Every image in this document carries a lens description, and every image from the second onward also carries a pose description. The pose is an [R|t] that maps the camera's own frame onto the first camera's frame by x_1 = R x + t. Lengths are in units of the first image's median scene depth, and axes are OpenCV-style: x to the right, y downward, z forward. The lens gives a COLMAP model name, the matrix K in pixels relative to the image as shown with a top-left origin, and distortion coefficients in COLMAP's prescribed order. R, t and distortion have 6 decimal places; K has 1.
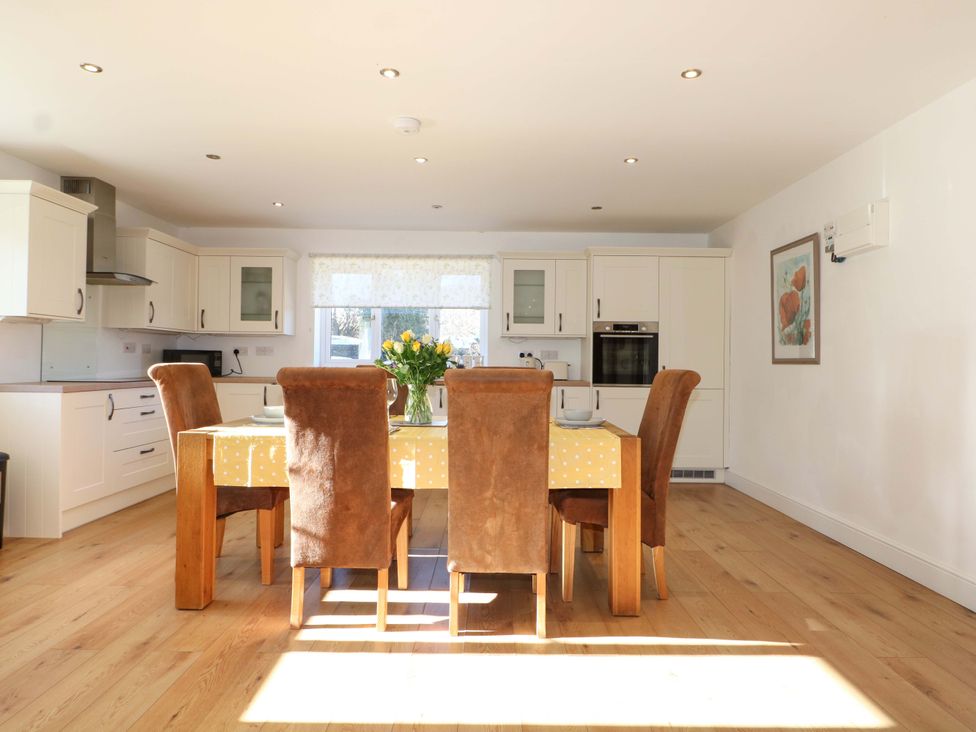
lens RADIAL K [[608.3, 0, 490.8], [0, 608.3, 358.7], [0, 0, 1]] dist [0.001596, -0.000403]
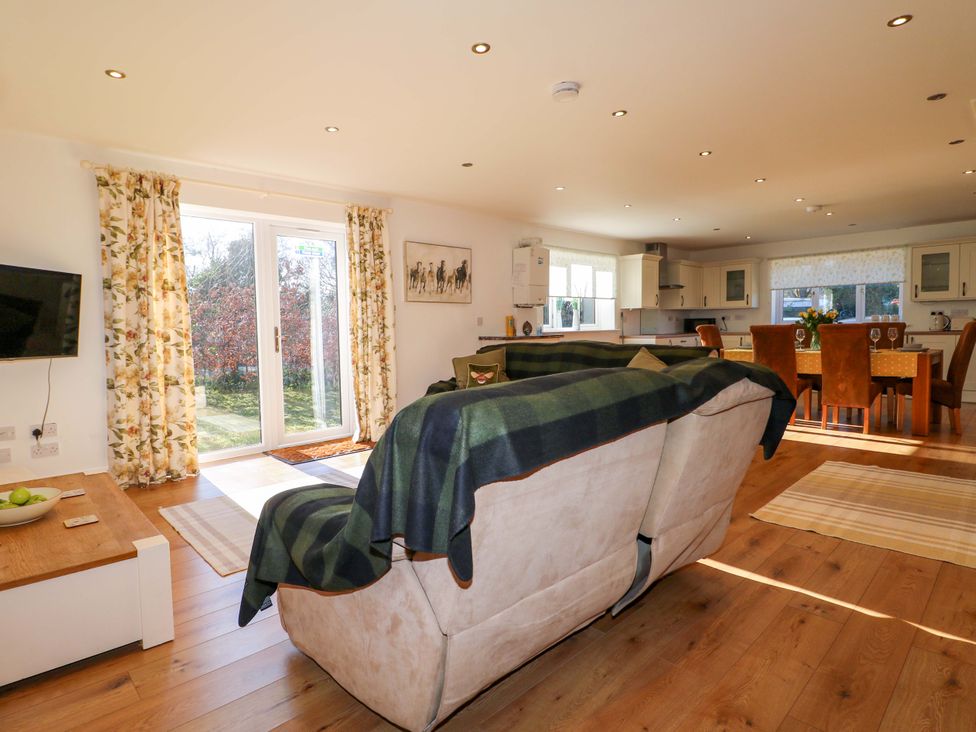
lens RADIAL K [[548.9, 0, 461.9], [0, 548.9, 358.5], [0, 0, 1]] dist [-0.003848, -0.004344]
pose [[0.686275, 0.016196, -0.727162, 0.235427], [0.032087, 0.998105, 0.052514, -0.003648], [0.726635, -0.059371, 0.684454, -0.692179]]
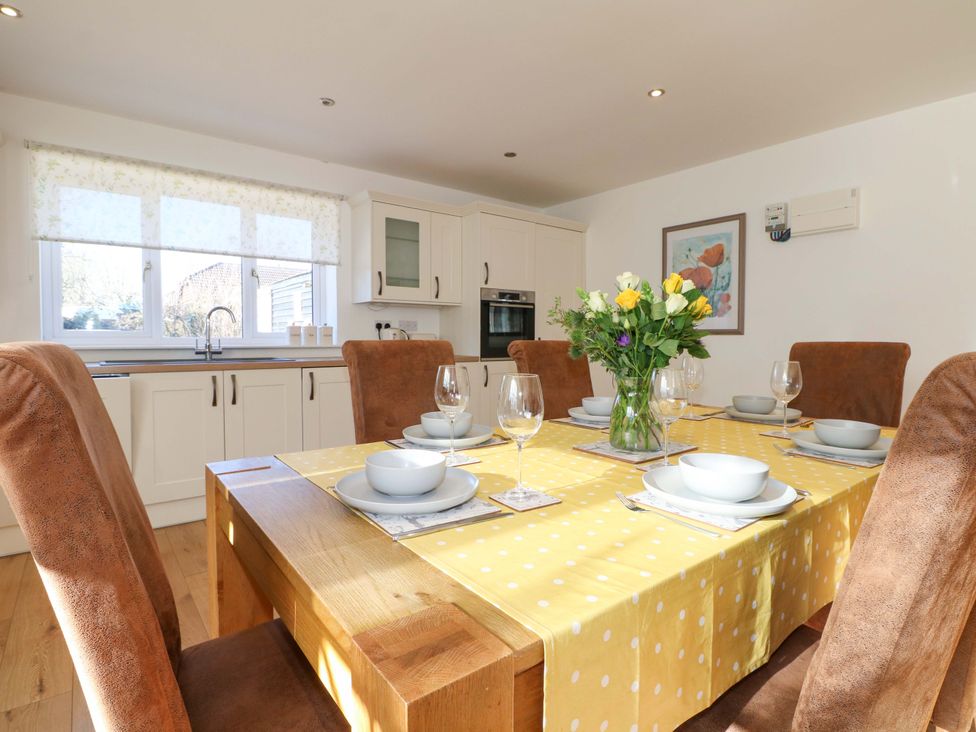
lens RADIAL K [[505.2, 0, 491.5], [0, 505.2, 360.5], [0, 0, 1]] dist [0.001598, -0.015523]
pose [[0.784758, -0.036760, 0.618711, -0.266675], [0.001493, 0.998349, 0.057422, 0.001913], [-0.619800, -0.044139, 0.783517, 0.394654]]
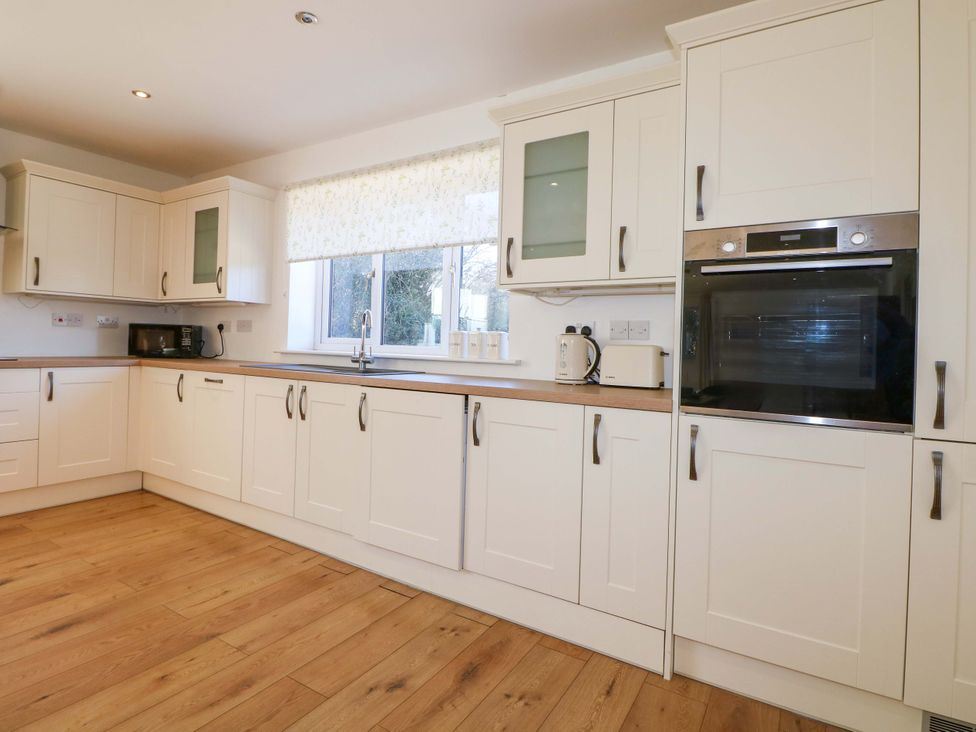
lens RADIAL K [[529.4, 0, 467.9], [0, 529.4, 342.7], [0, 0, 1]] dist [0.002466, -0.016060]
pose [[0.839078, 0.009984, -0.543919, 0.222418], [-0.015315, 0.999869, -0.005273, 0.007366], [0.543795, 0.012754, 0.839121, 0.643609]]
